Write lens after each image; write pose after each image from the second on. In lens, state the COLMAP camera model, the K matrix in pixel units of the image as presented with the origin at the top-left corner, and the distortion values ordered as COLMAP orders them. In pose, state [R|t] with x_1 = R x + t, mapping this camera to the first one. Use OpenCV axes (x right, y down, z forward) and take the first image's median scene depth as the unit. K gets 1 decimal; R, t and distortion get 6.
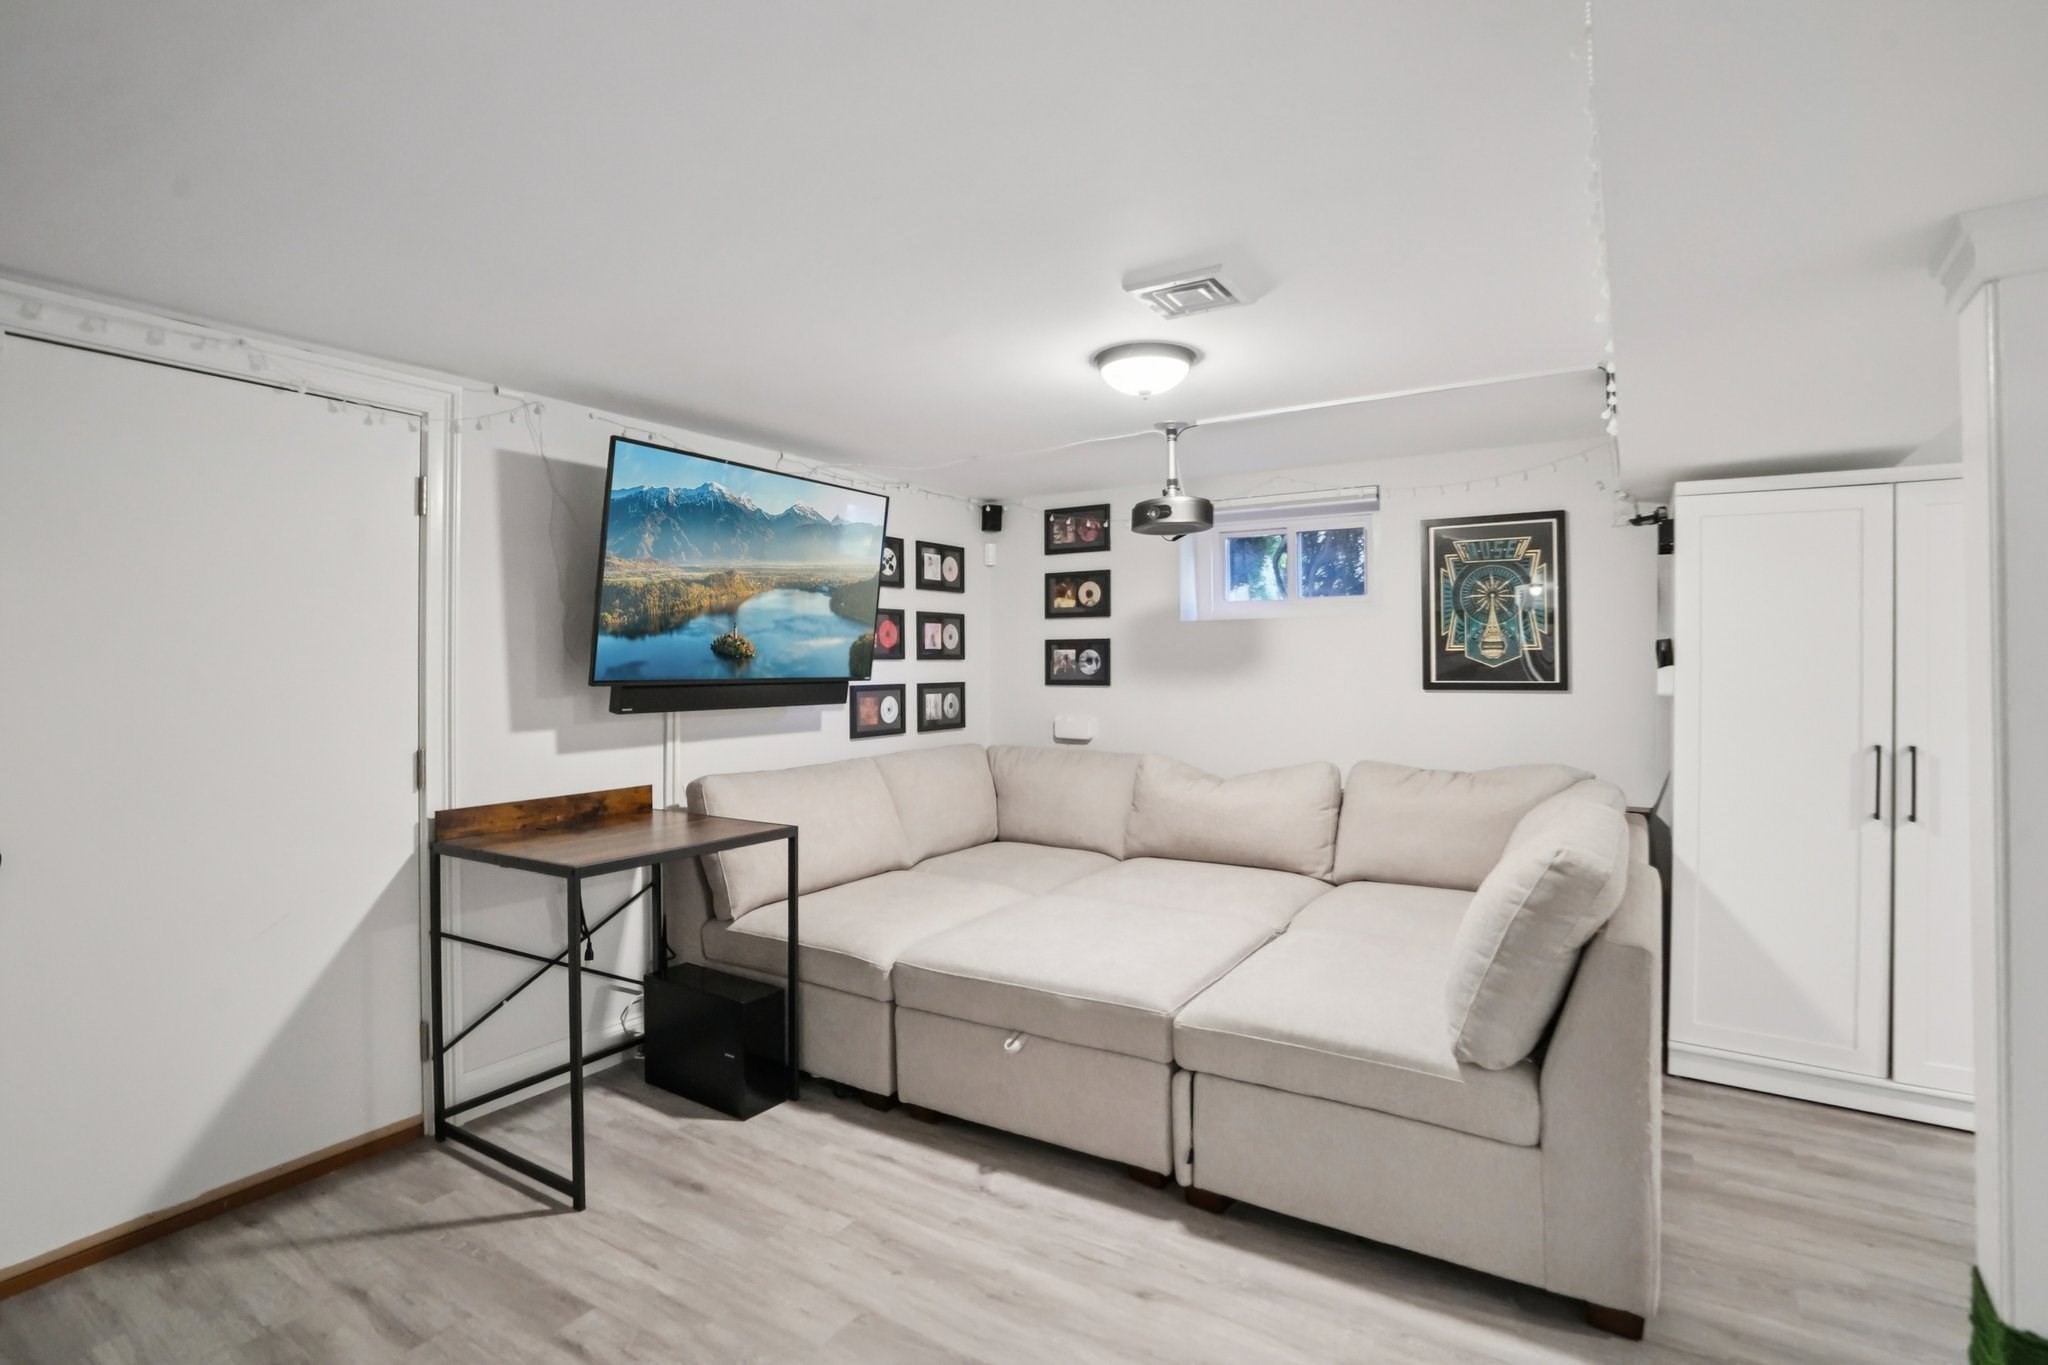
lens RADIAL K [[981.9, 0, 1017.9], [0, 981.9, 667.4], [0, 0, 1]] dist [-0.057301, 0.026959]
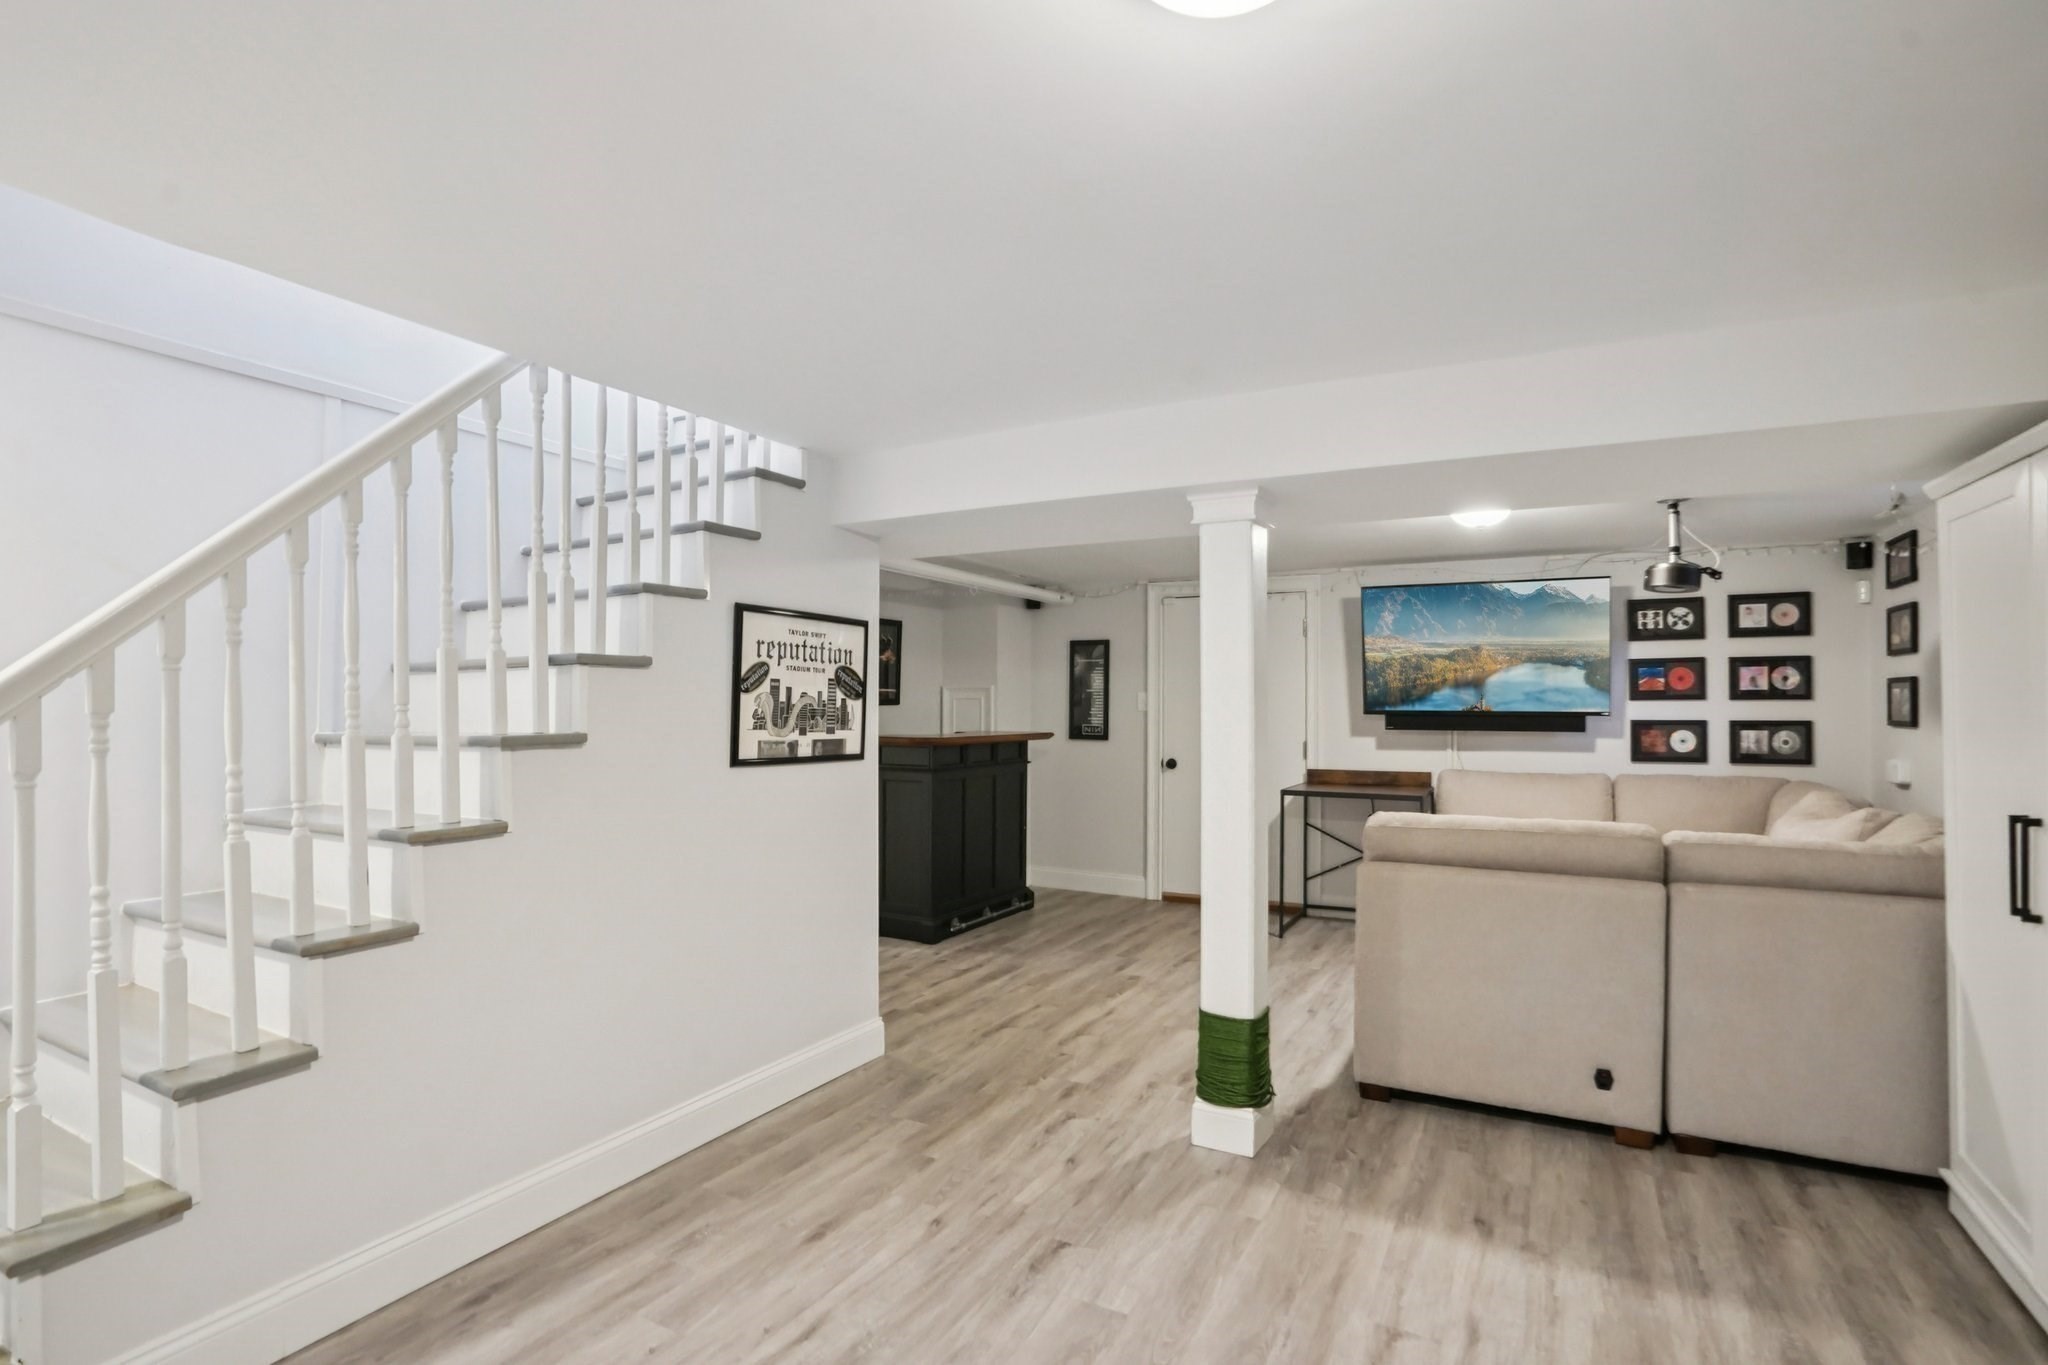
lens RADIAL K [[981.9, 0, 1026.4], [0, 981.9, 684.7], [0, 0, 1]] dist [-0.057301, 0.026959]
pose [[0.068191, -0.018670, -0.997498, 1.264056], [-0.002686, 0.999818, -0.018897, -0.002719], [0.997669, 0.003968, 0.068128, 0.144557]]
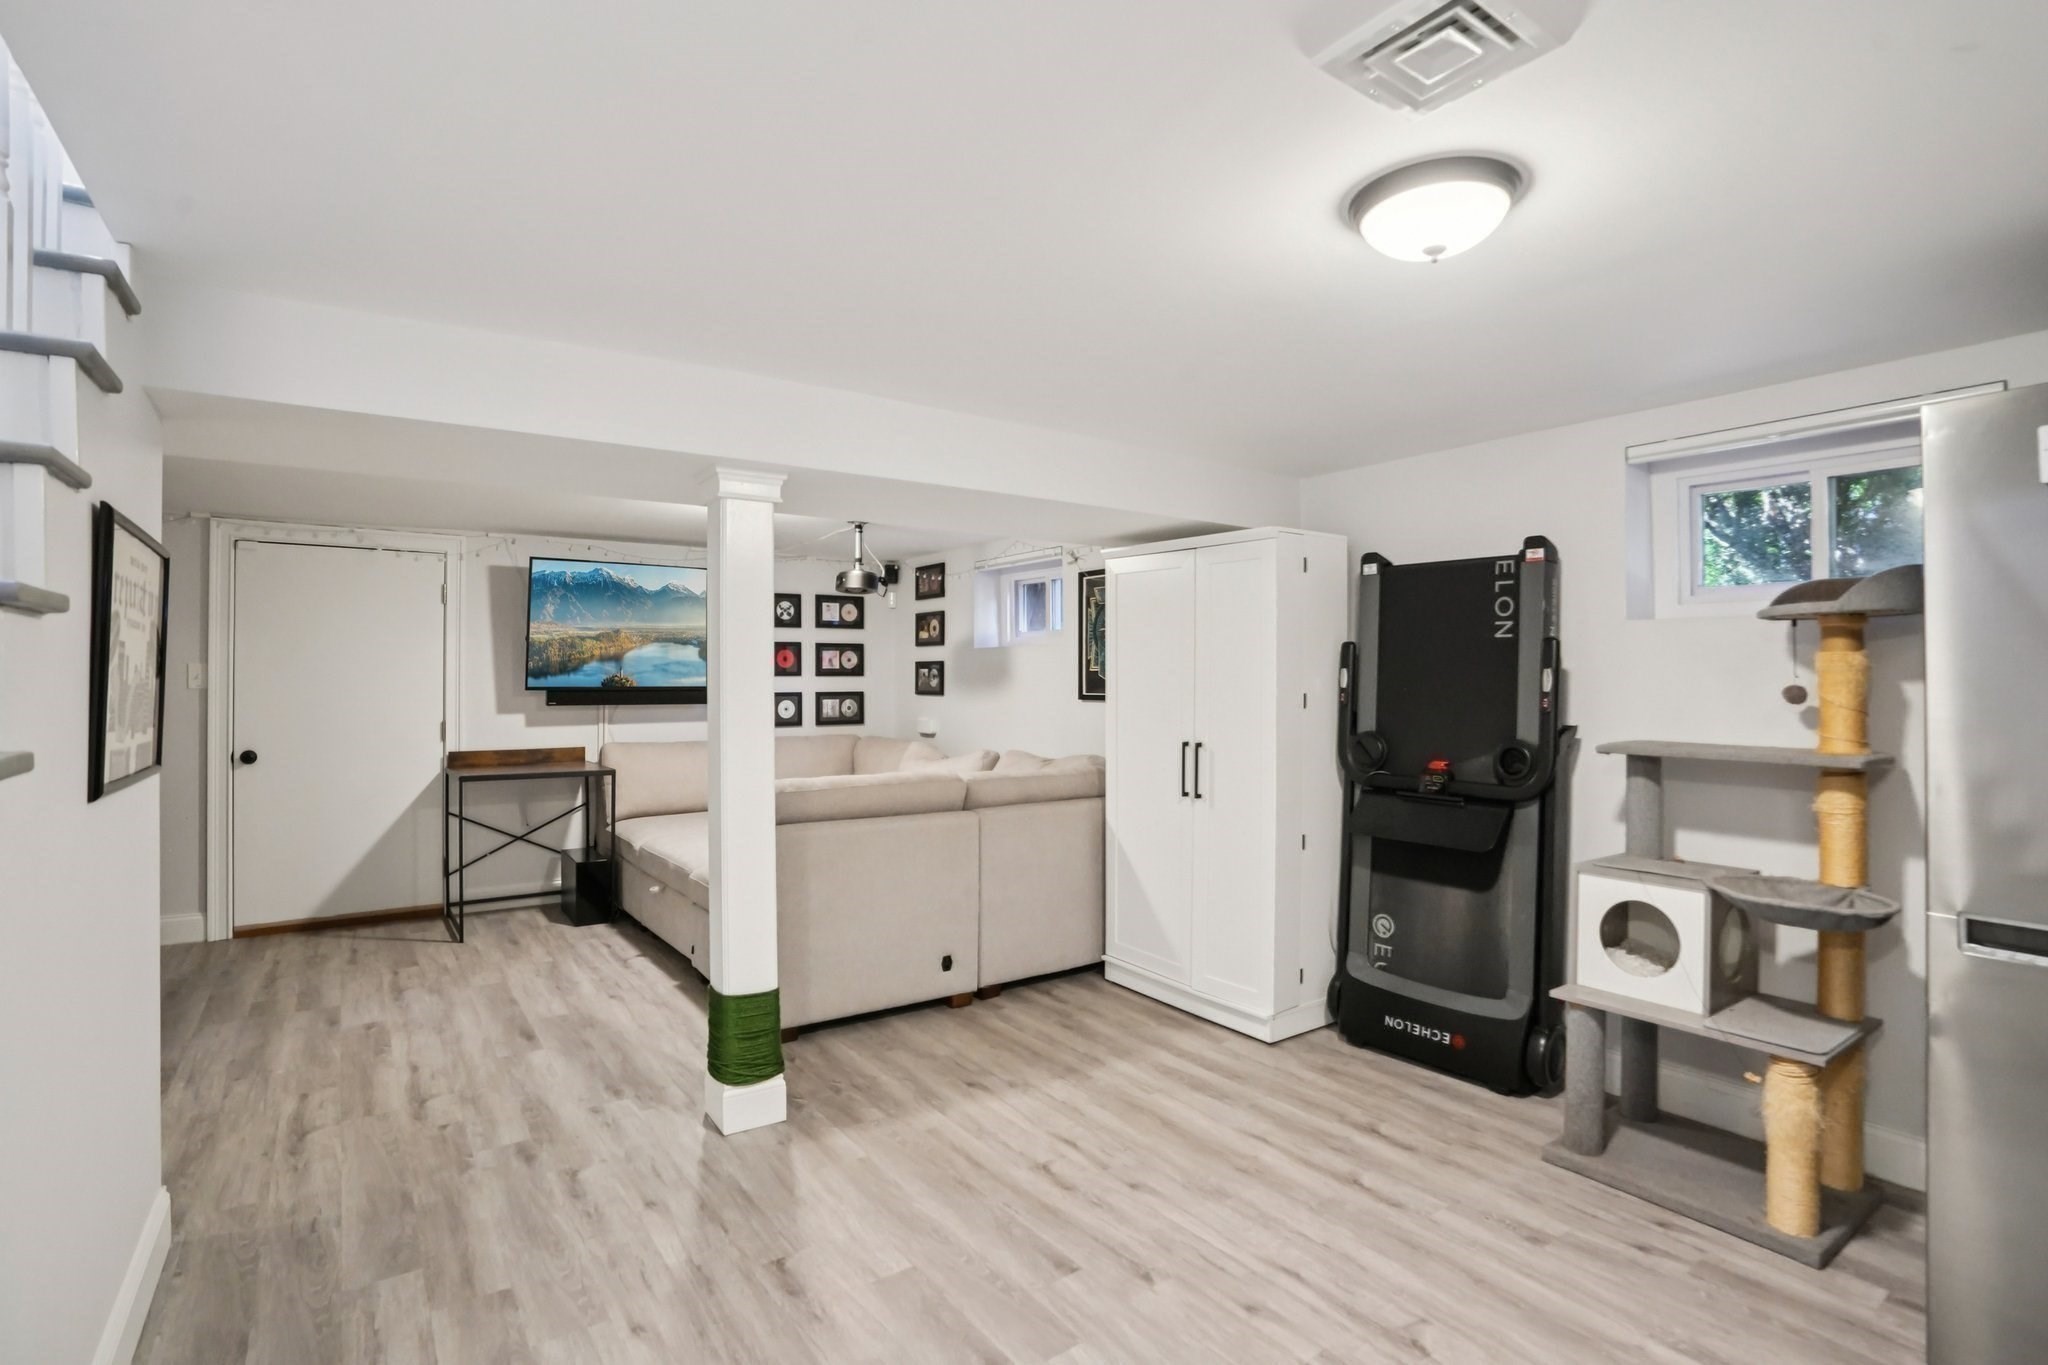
lens RADIAL K [[981.9, 0, 1002.9], [0, 981.9, 671.6], [0, 0, 1]] dist [-0.057301, 0.026959]
pose [[0.919756, 0.000875, -0.392489, 0.964325], [-0.004135, 0.999964, -0.007460, -0.005938], [0.392469, 0.008484, 0.919726, -0.310224]]
